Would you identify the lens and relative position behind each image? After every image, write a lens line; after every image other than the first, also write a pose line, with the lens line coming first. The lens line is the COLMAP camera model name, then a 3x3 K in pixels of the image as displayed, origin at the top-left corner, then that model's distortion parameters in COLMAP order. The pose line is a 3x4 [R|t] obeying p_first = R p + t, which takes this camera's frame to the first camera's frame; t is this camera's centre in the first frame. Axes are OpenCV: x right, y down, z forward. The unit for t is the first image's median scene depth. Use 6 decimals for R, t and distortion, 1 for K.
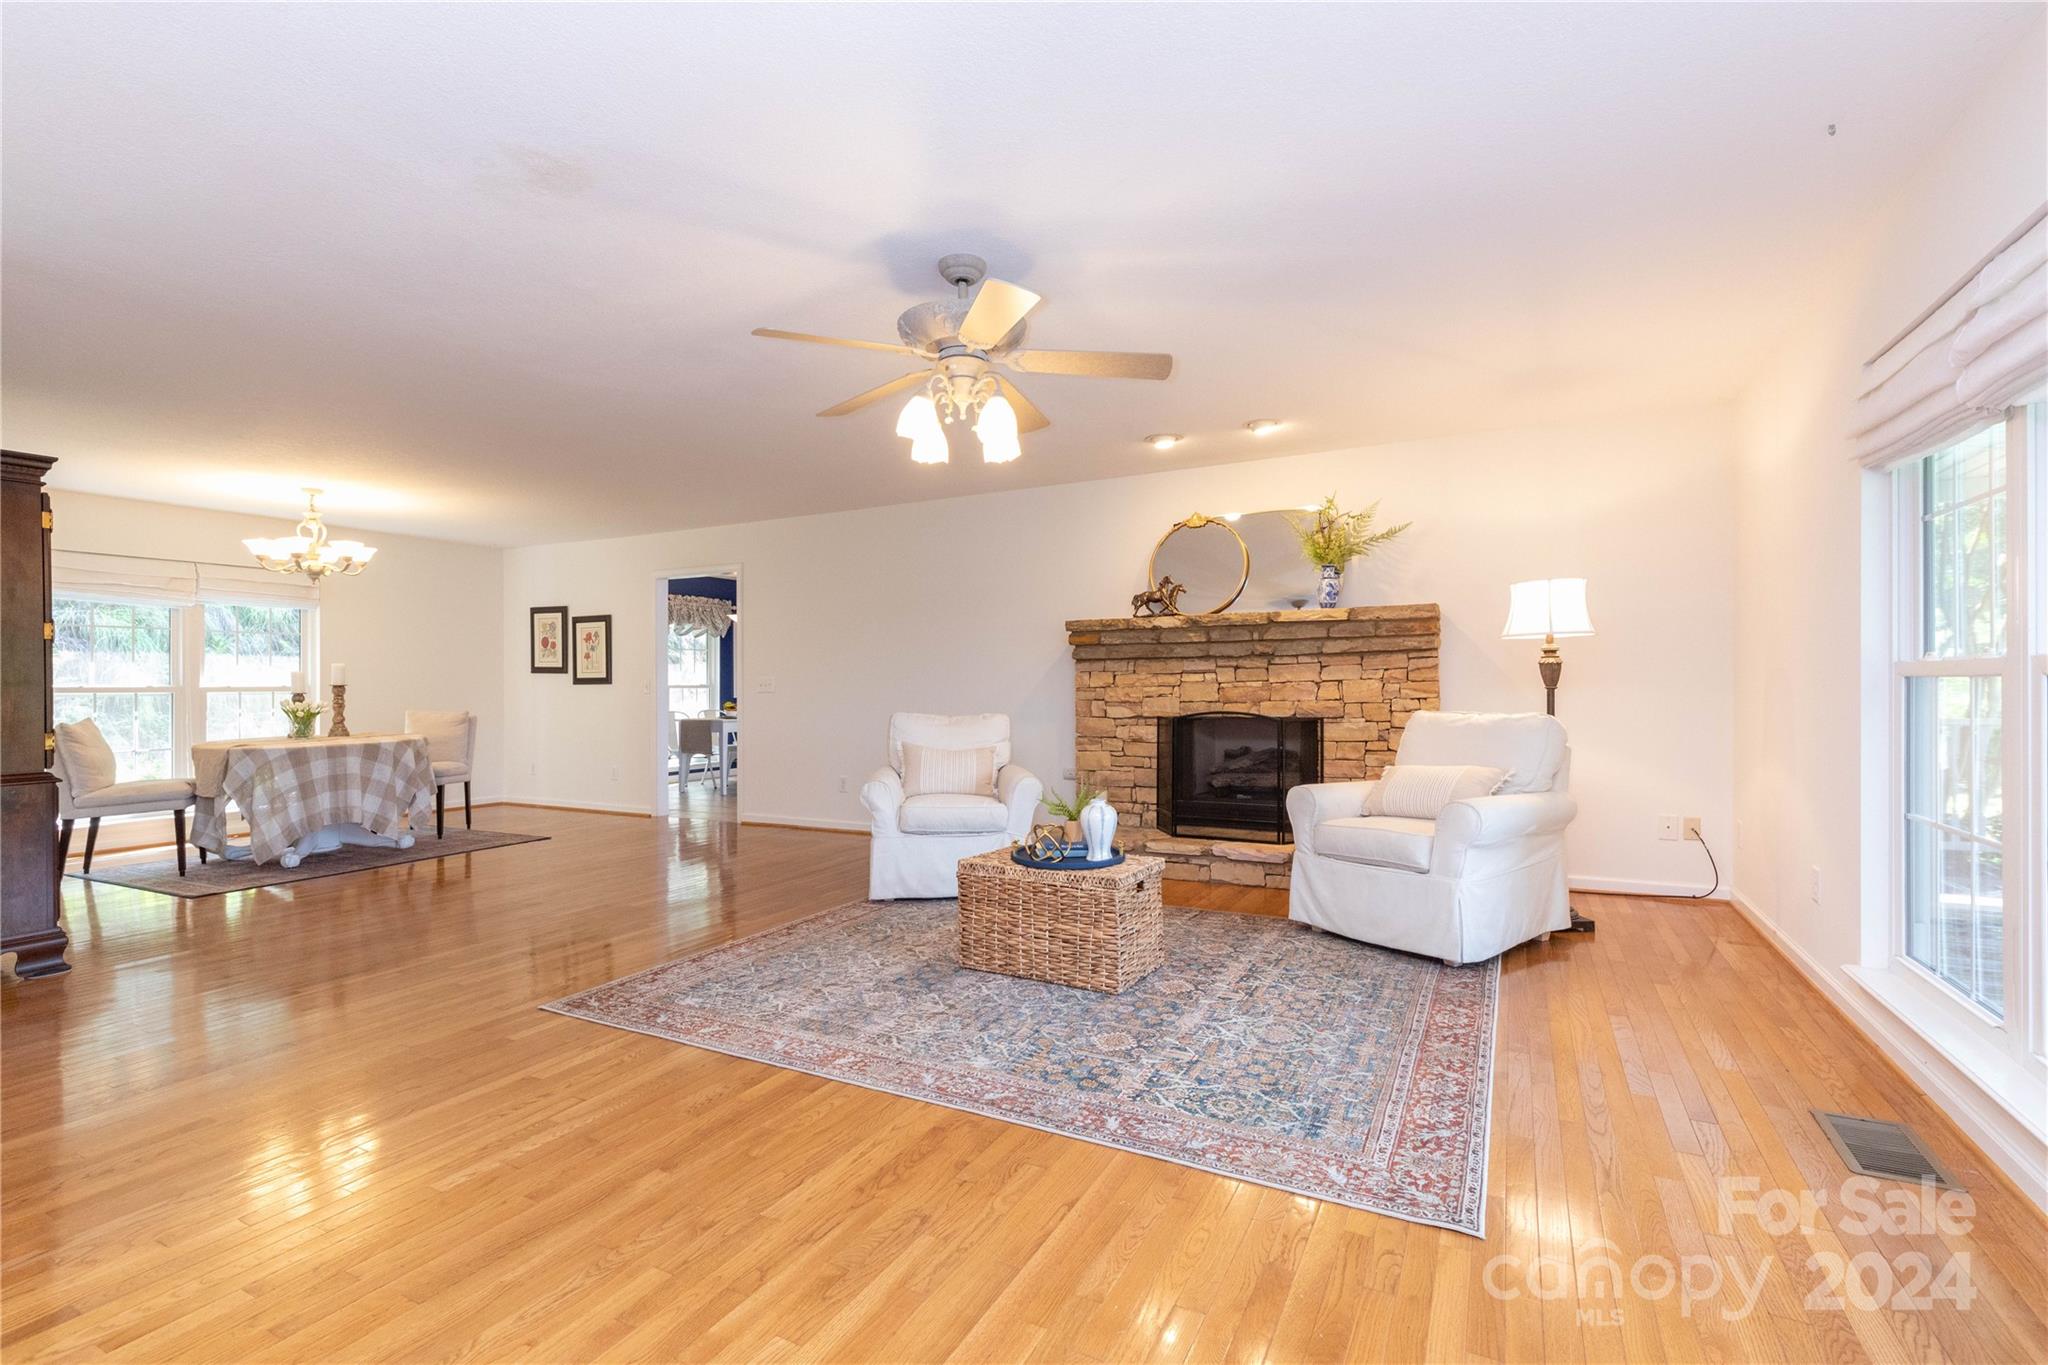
lens RADIAL K [[942.2, 0, 1027.9], [0, 942.2, 684.3], [0, 0, 1]] dist [0.003619, -0.000130]
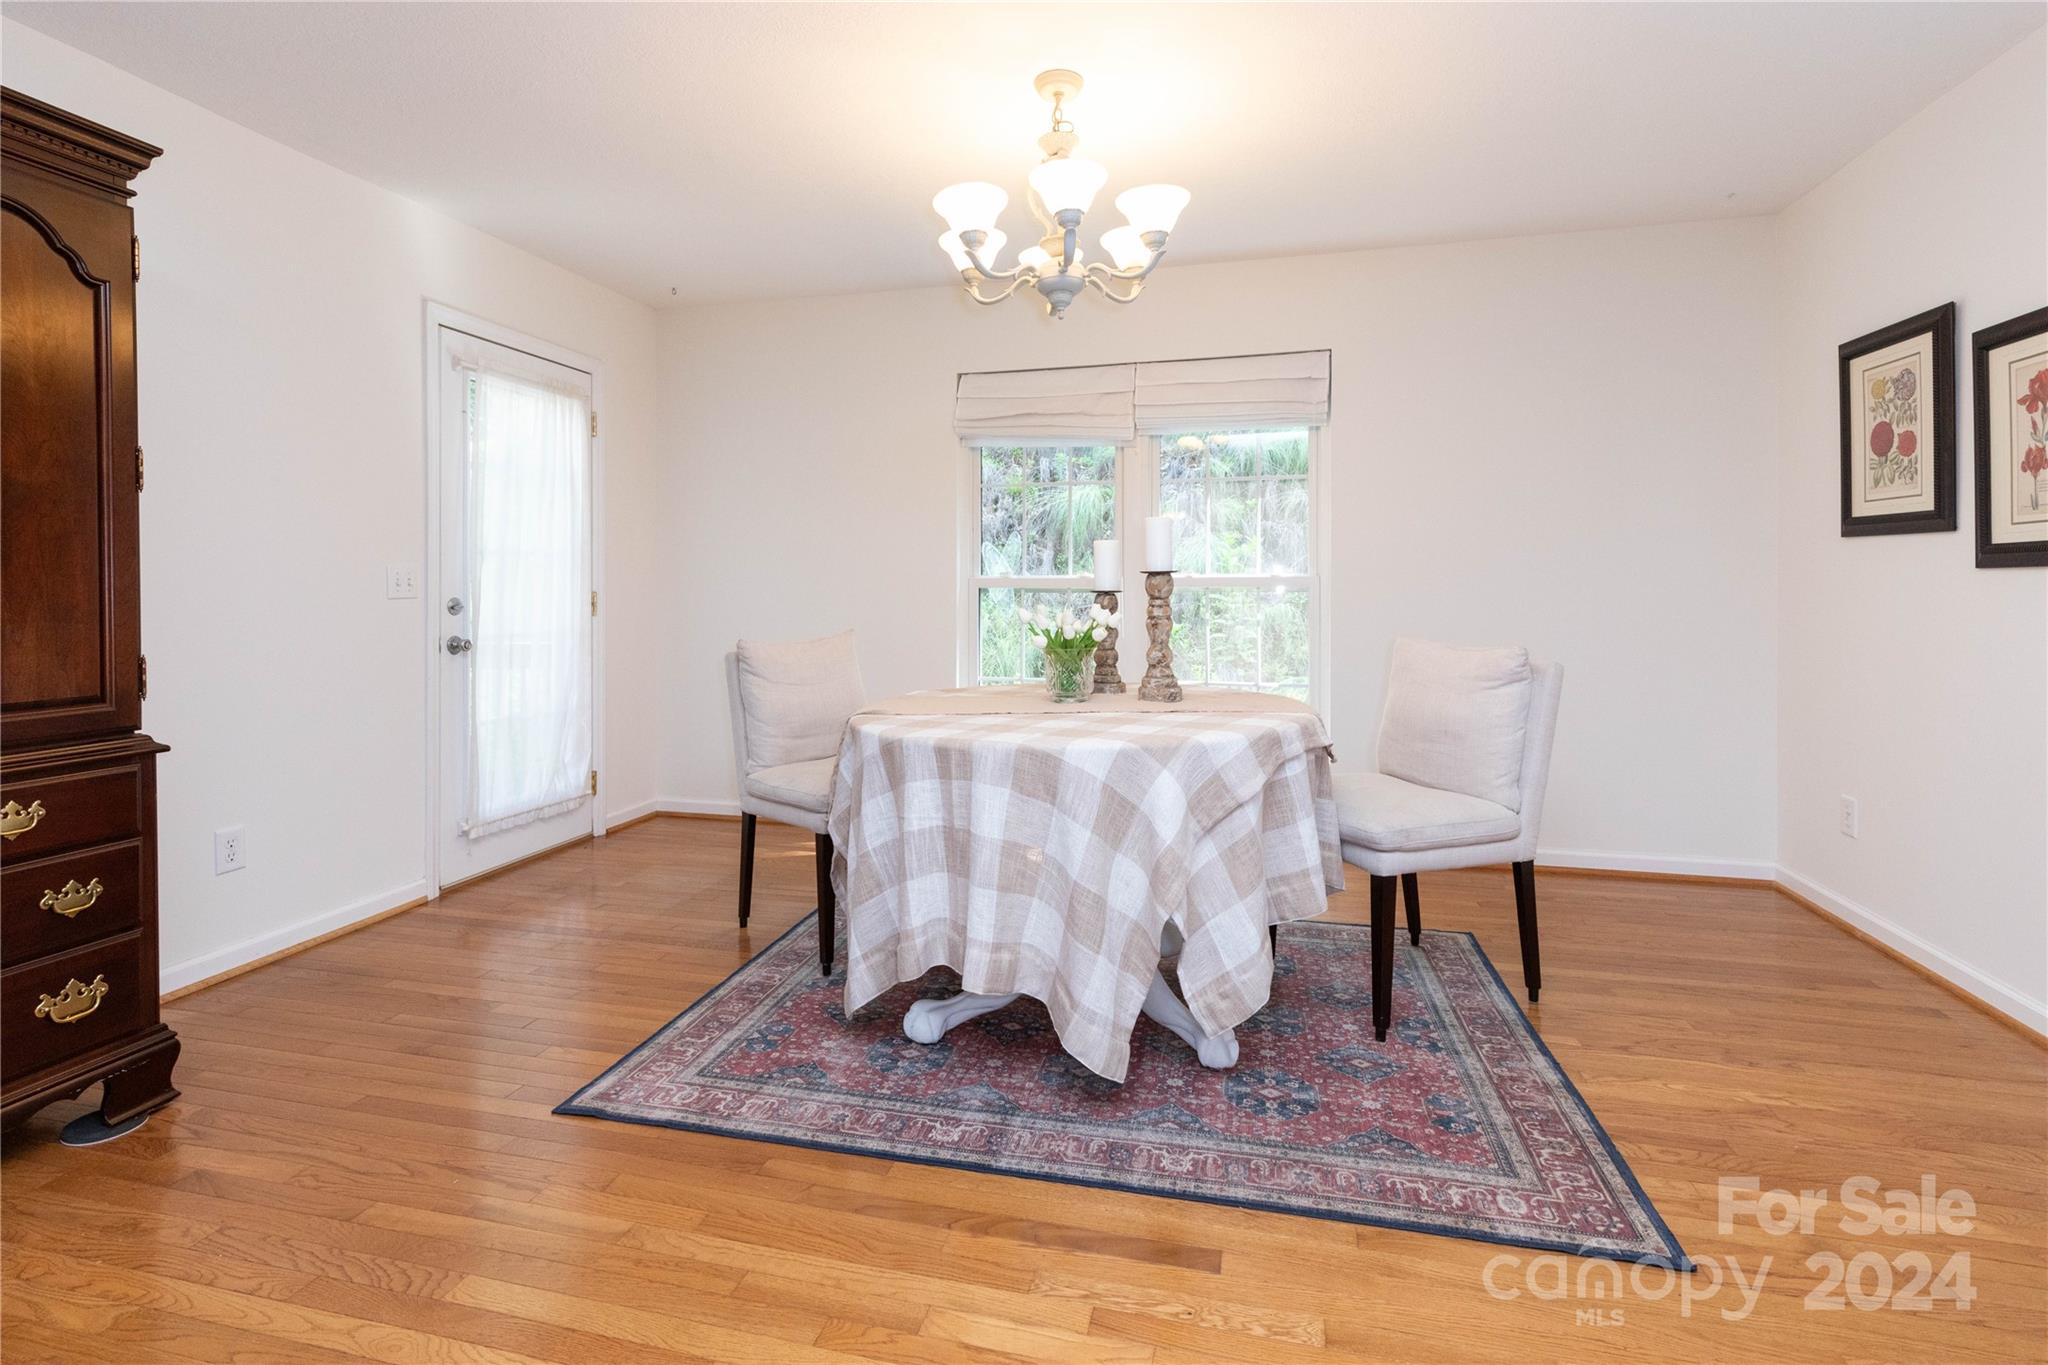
lens RADIAL K [[942.2, 0, 1025.5], [0, 942.2, 576.4], [0, 0, 1]] dist [0.003619, -0.000130]
pose [[0.232385, -0.000452, -0.972624, -0.614013], [0.001970, 0.999998, 0.000006, 0.005214], [0.972622, -0.001917, 0.232386, 1.483745]]
